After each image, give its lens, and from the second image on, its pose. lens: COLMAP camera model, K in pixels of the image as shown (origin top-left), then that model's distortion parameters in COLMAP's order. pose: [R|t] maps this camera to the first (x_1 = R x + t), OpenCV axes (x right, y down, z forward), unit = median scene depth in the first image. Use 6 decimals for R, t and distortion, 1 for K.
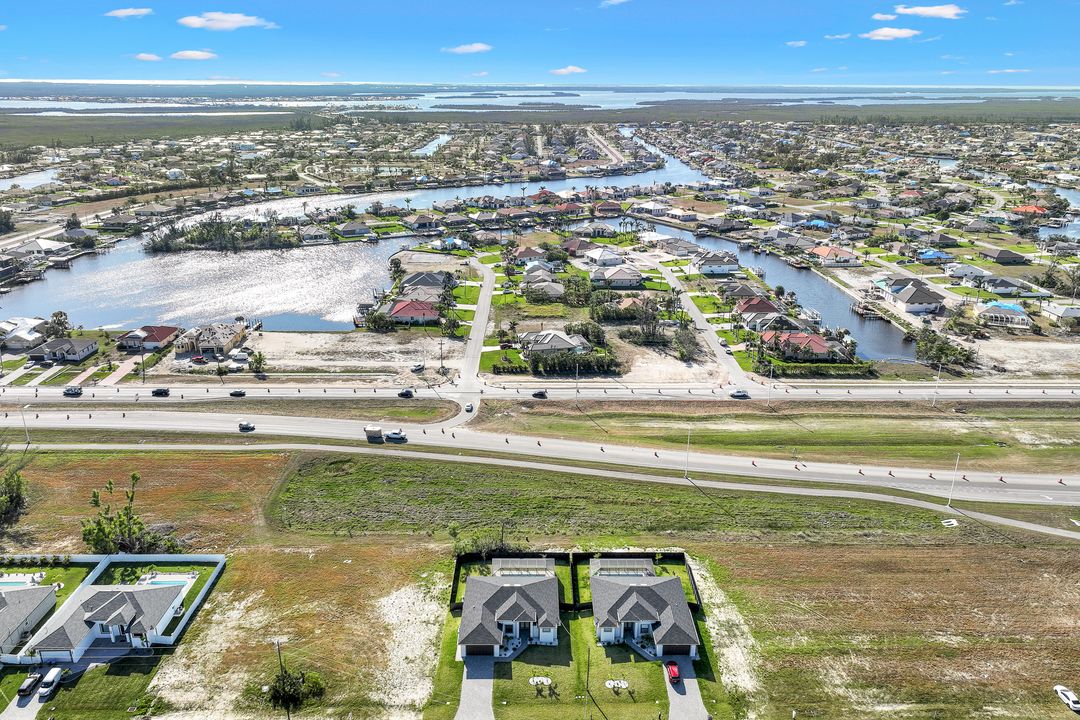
lens RADIAL K [[760.1, 0, 545.6], [0, 760.1, 364.9], [0, 0, 1]] dist [-0.002190, 0.012458]
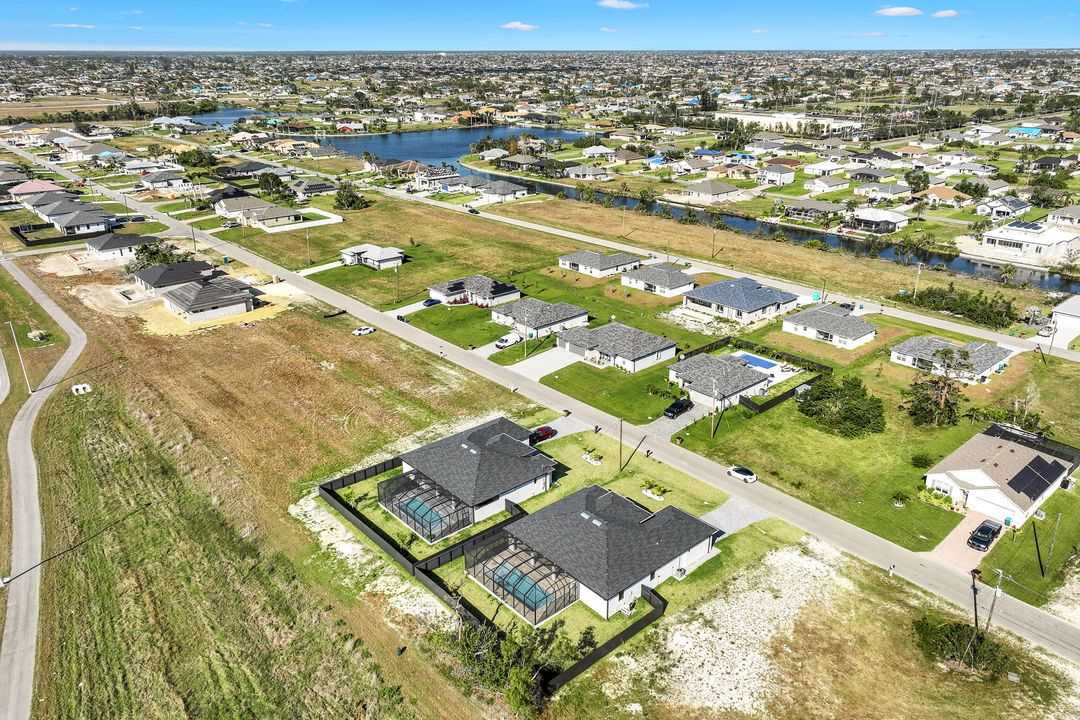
lens RADIAL K [[760.1, 0, 542.6], [0, 760.1, 366.0], [0, 0, 1]] dist [-0.002190, 0.012458]
pose [[-0.648448, -0.299602, 0.699824, -0.440484], [0.254800, 0.780856, 0.570387, -0.185911], [-0.717351, 0.548181, -0.430005, 1.290324]]
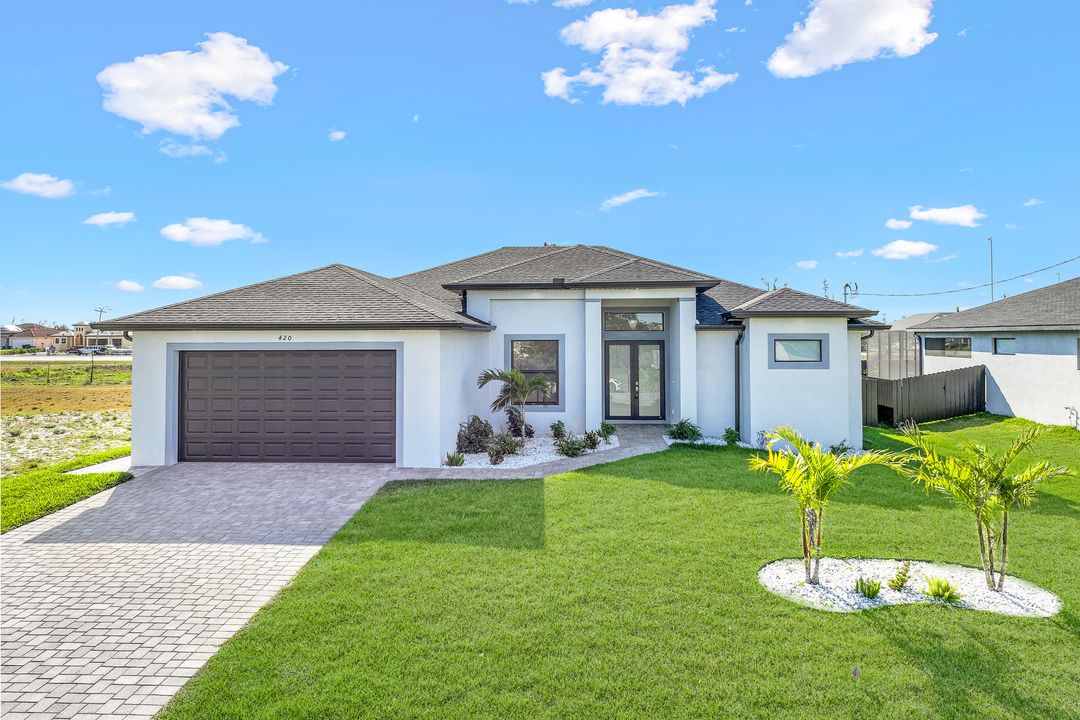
lens RADIAL K [[760.1, 0, 542.4], [0, 760.1, 314.6], [0, 0, 1]] dist [-0.002190, 0.012458]
pose [[0.996832, -0.022642, -0.076239, -0.035278], [-0.006848, 0.930620, -0.365923, 0.395960], [0.079235, 0.365286, 0.927517, 0.864145]]
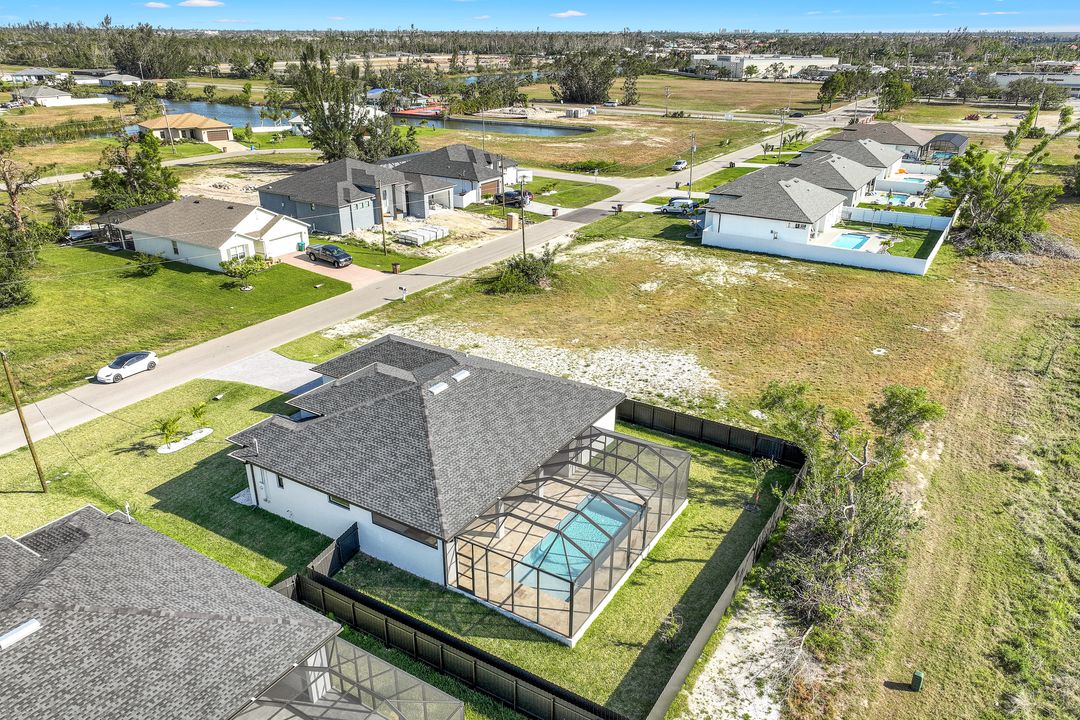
lens RADIAL K [[760.1, 0, 539.1], [0, 760.1, 423.7], [0, 0, 1]] dist [-0.002190, 0.012458]
pose [[-0.544619, 0.370861, -0.752232, 0.168832], [-0.295918, 0.754262, 0.586107, 0.129147], [0.784744, 0.541804, -0.301041, 1.178493]]
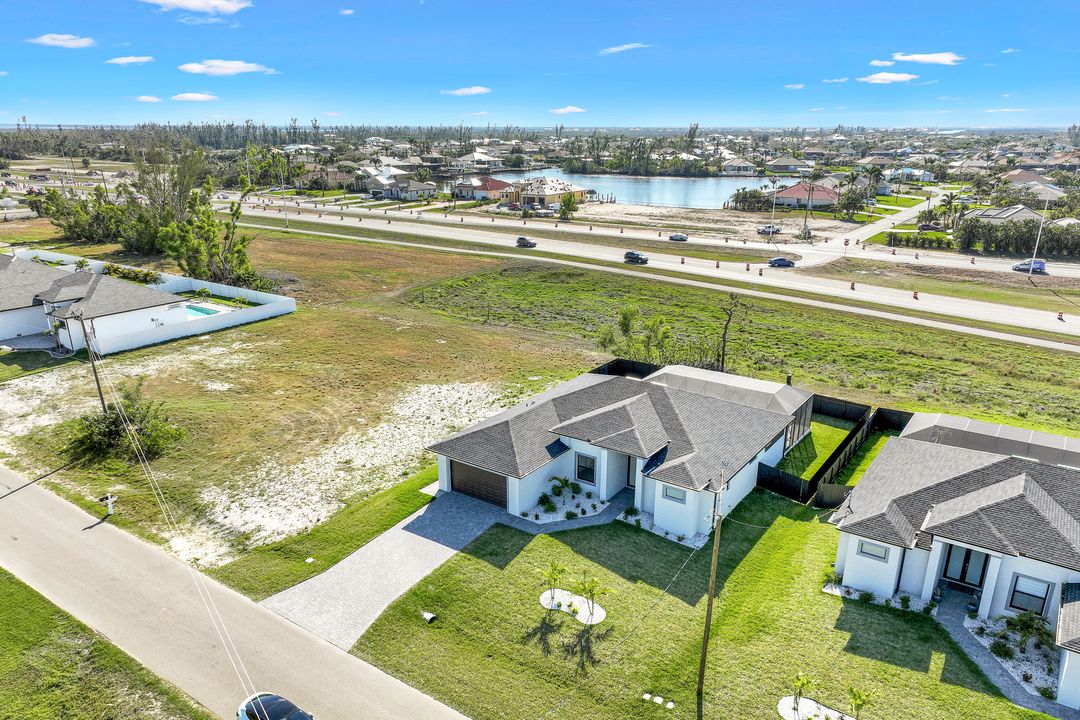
lens RADIAL K [[760.1, 0, 543.0], [0, 760.1, 388.3], [0, 0, 1]] dist [-0.002190, 0.012458]
pose [[0.812408, 0.179474, -0.554781, 0.129486], [-0.191406, 0.980813, 0.037007, 0.303664], [0.550778, 0.076124, 0.831173, 0.693556]]
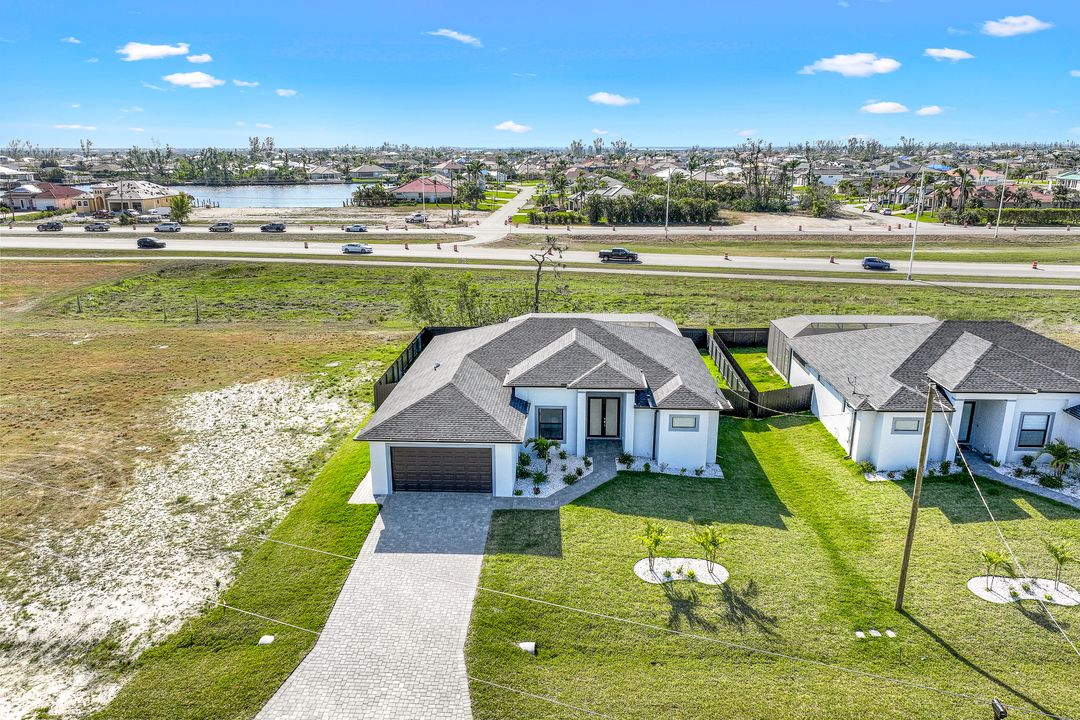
lens RADIAL K [[760.1, 0, 543.3], [0, 760.1, 363.6], [0, 0, 1]] dist [-0.002190, 0.012458]
pose [[0.997921, 0.001457, -0.064440, -0.032696], [-0.006042, 0.997457, -0.071017, 0.348381], [0.064173, 0.071259, 0.995391, 0.715856]]
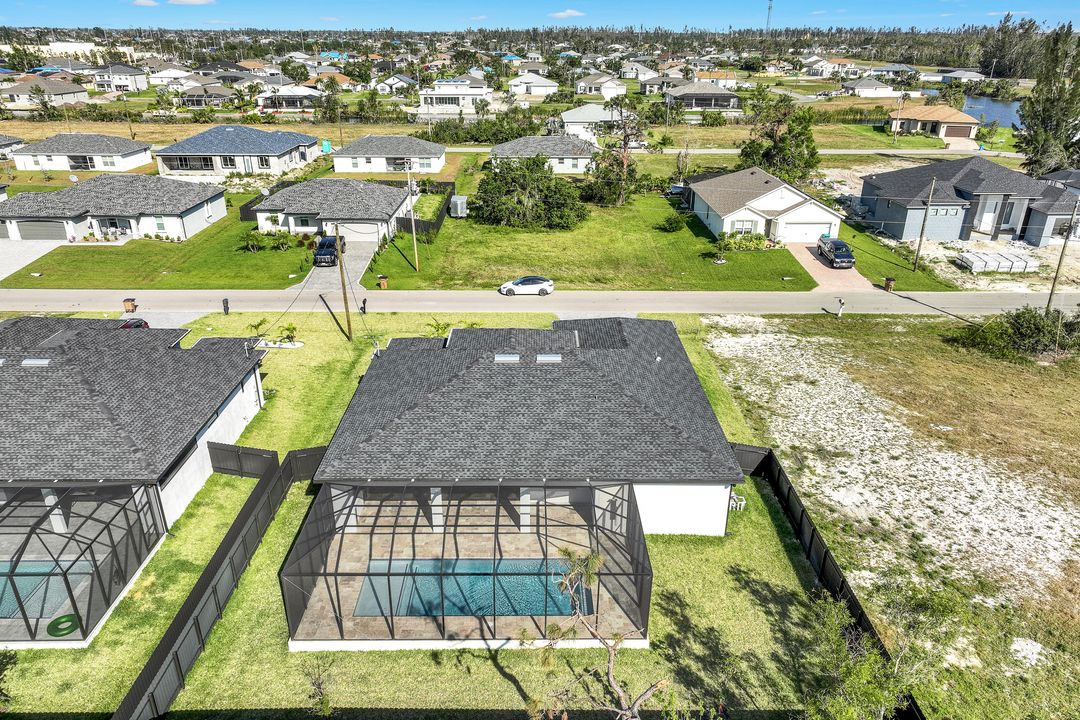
lens RADIAL K [[760.1, 0, 536.6], [0, 760.1, 425.3], [0, 0, 1]] dist [-0.002190, 0.012458]
pose [[-0.999757, -0.021724, 0.003770, -0.050666], [-0.011980, 0.678754, 0.734268, 0.129069], [-0.018510, 0.734044, -0.678849, 1.243854]]
